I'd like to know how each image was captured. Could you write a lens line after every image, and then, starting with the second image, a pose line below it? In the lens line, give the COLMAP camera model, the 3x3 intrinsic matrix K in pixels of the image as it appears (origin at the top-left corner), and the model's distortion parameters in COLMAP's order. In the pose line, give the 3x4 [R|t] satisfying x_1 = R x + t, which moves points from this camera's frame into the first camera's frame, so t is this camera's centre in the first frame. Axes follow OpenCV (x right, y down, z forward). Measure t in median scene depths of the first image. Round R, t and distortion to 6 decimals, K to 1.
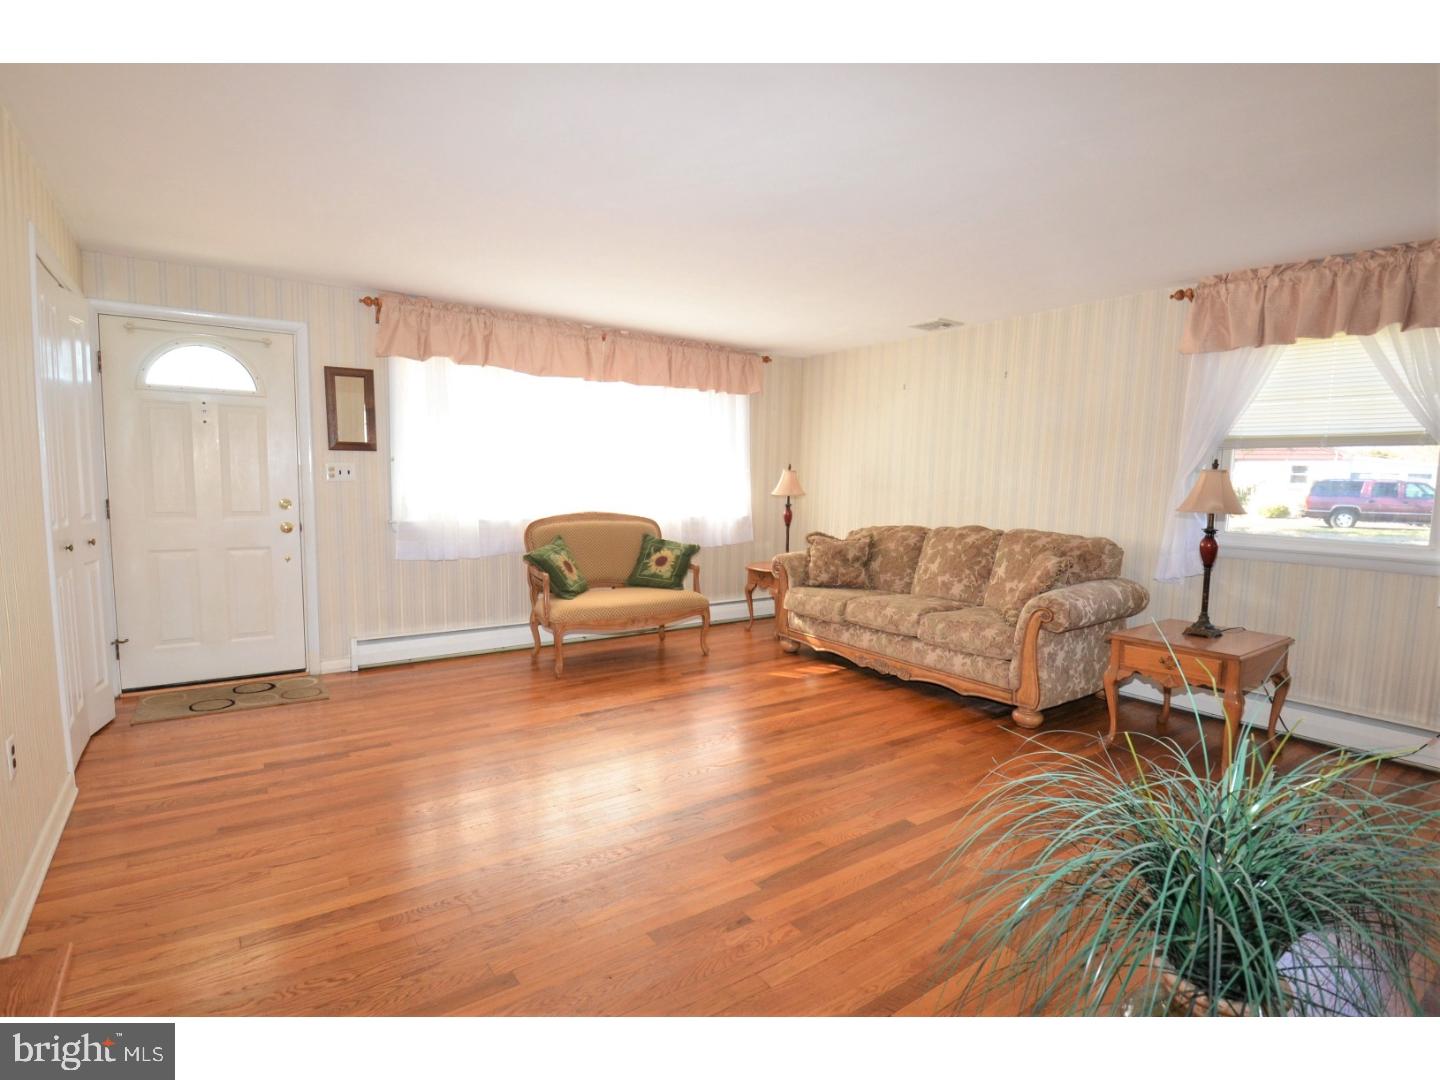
lens RADIAL K [[721.3, 0, 720.0], [0, 721.3, 540.0], [0, 0, 1]] dist [0.001788, 0.000096]
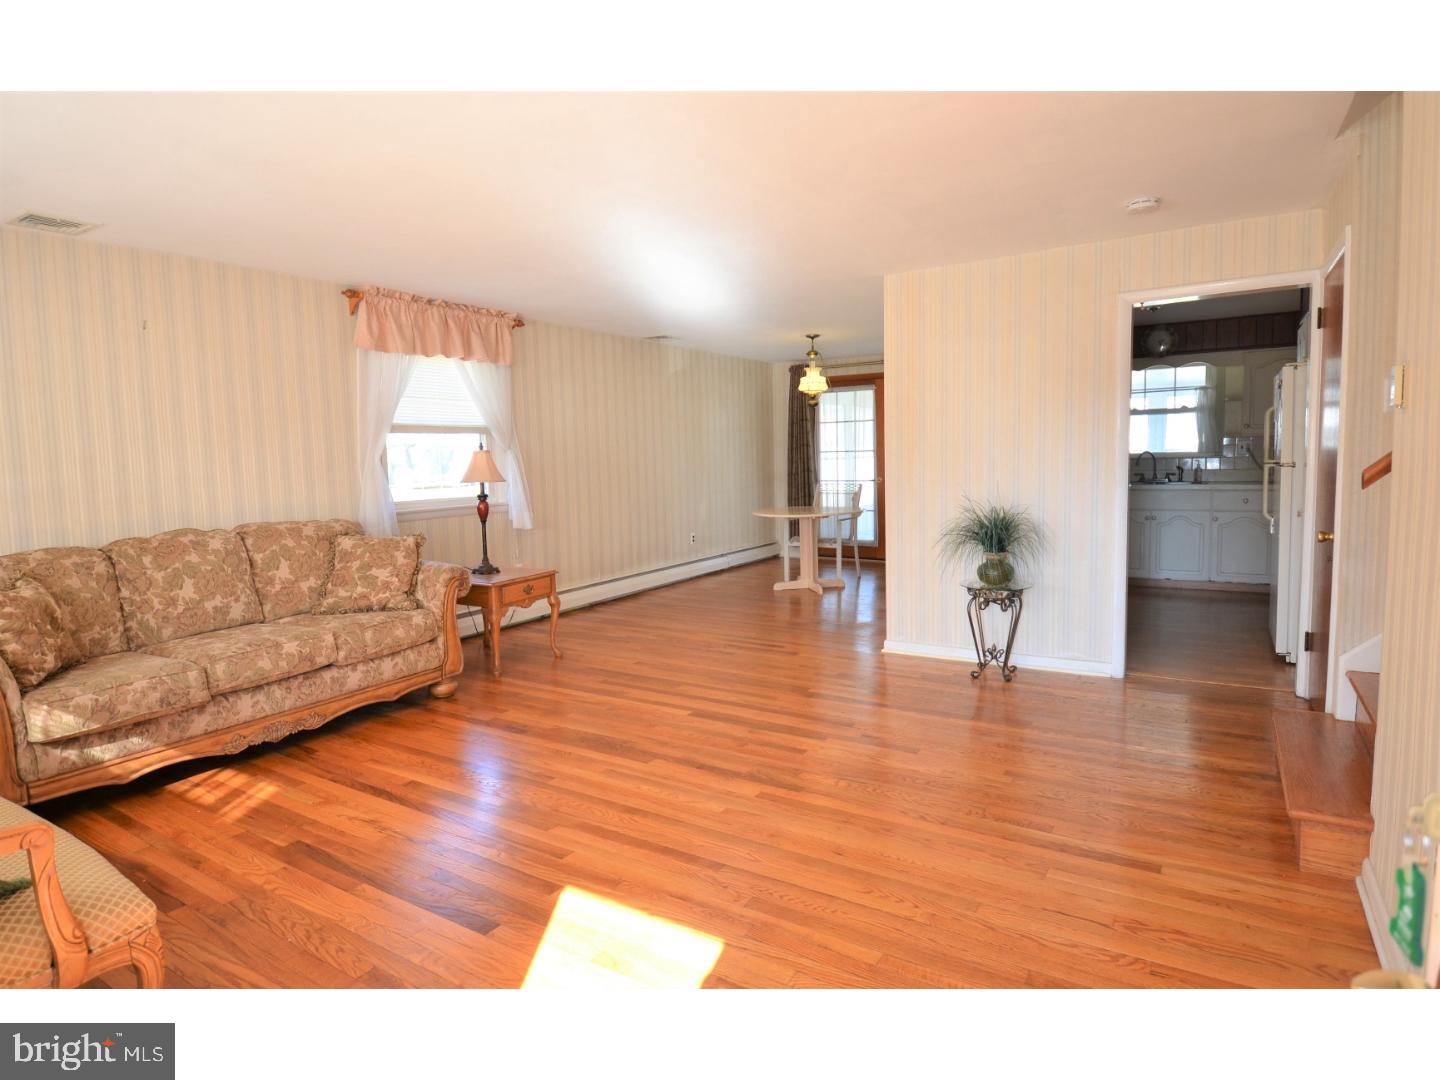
lens RADIAL K [[766.4, 0, 720.0], [0, 766.4, 540.0], [0, 0, 1]] dist [0.003988, -0.023757]
pose [[-0.392138, -0.107509, 0.913602, -0.698452], [0.093734, 0.983308, 0.155944, -0.097061], [-0.915118, 0.146788, -0.375516, 0.977624]]
